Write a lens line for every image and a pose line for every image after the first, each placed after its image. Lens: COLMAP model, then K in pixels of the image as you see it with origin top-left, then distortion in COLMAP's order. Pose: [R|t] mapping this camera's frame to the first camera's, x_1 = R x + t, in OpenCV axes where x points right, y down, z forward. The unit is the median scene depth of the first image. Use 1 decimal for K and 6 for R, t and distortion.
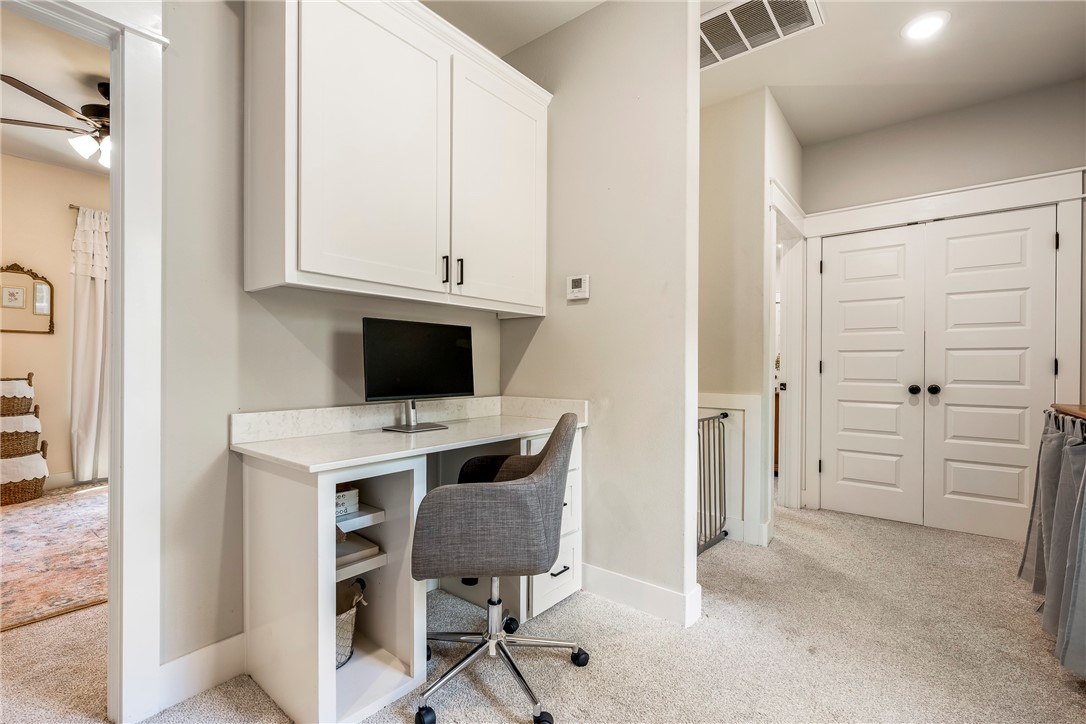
lens RADIAL K [[511.2, 0, 546.0], [0, 511.2, 361.8], [0, 0, 1]] dist [0.008216, -0.001294]
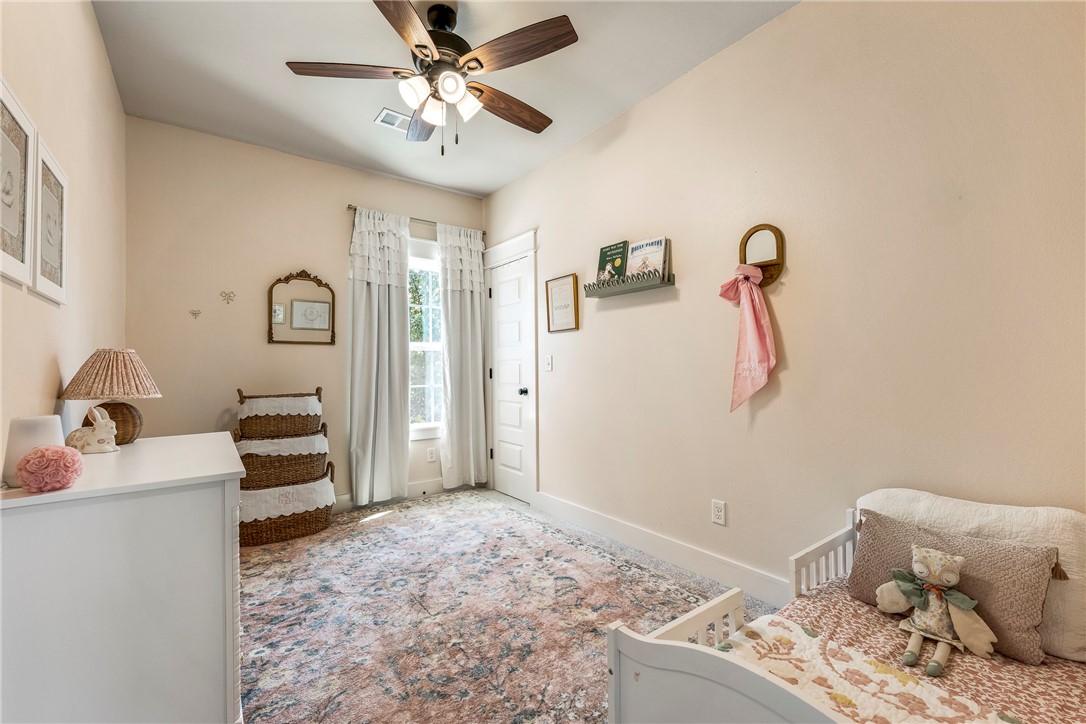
lens RADIAL K [[472.0, 0, 542.0], [0, 472.0, 354.9], [0, 0, 1]] dist [0.002298, 0.000305]
pose [[0.969266, -0.019595, -0.245233, -0.397767], [0.014449, 0.999636, -0.022769, -0.011049], [0.245590, 0.018526, 0.969197, 0.274583]]
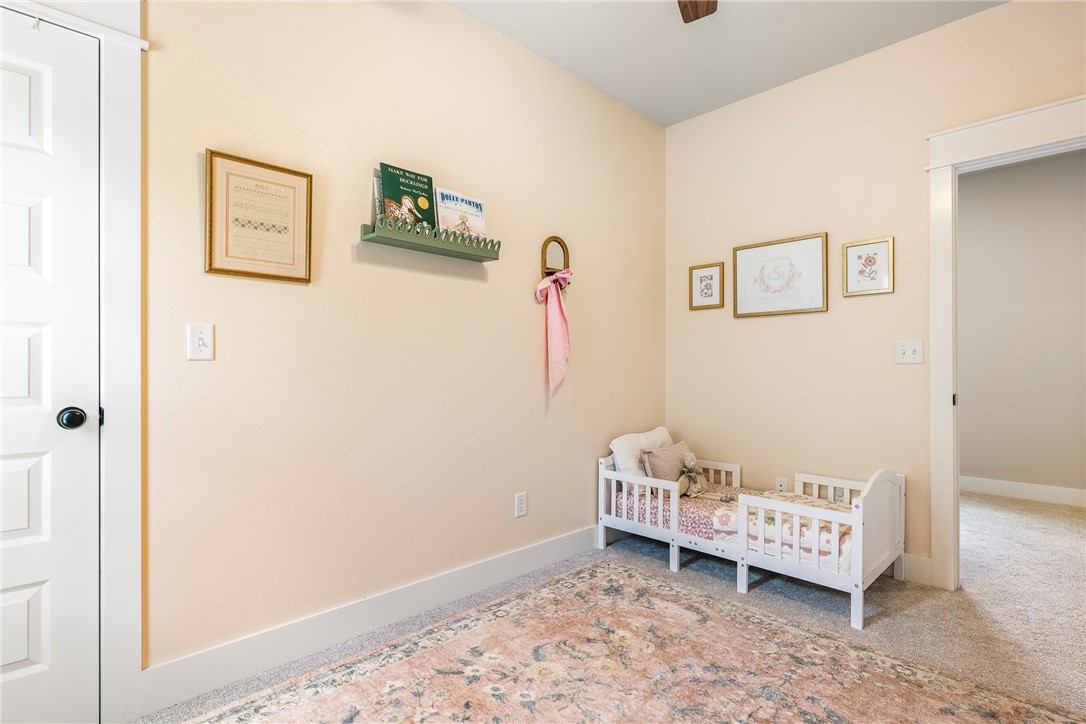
lens RADIAL K [[529.9, 0, 547.4], [0, 529.9, 364.4], [0, 0, 1]] dist [-0.004845, -0.000403]
pose [[0.090159, 0.004912, 0.995915, -0.994800], [-0.002795, 0.999985, -0.004680, 0.003555], [-0.995923, -0.002362, 0.090171, 0.818200]]
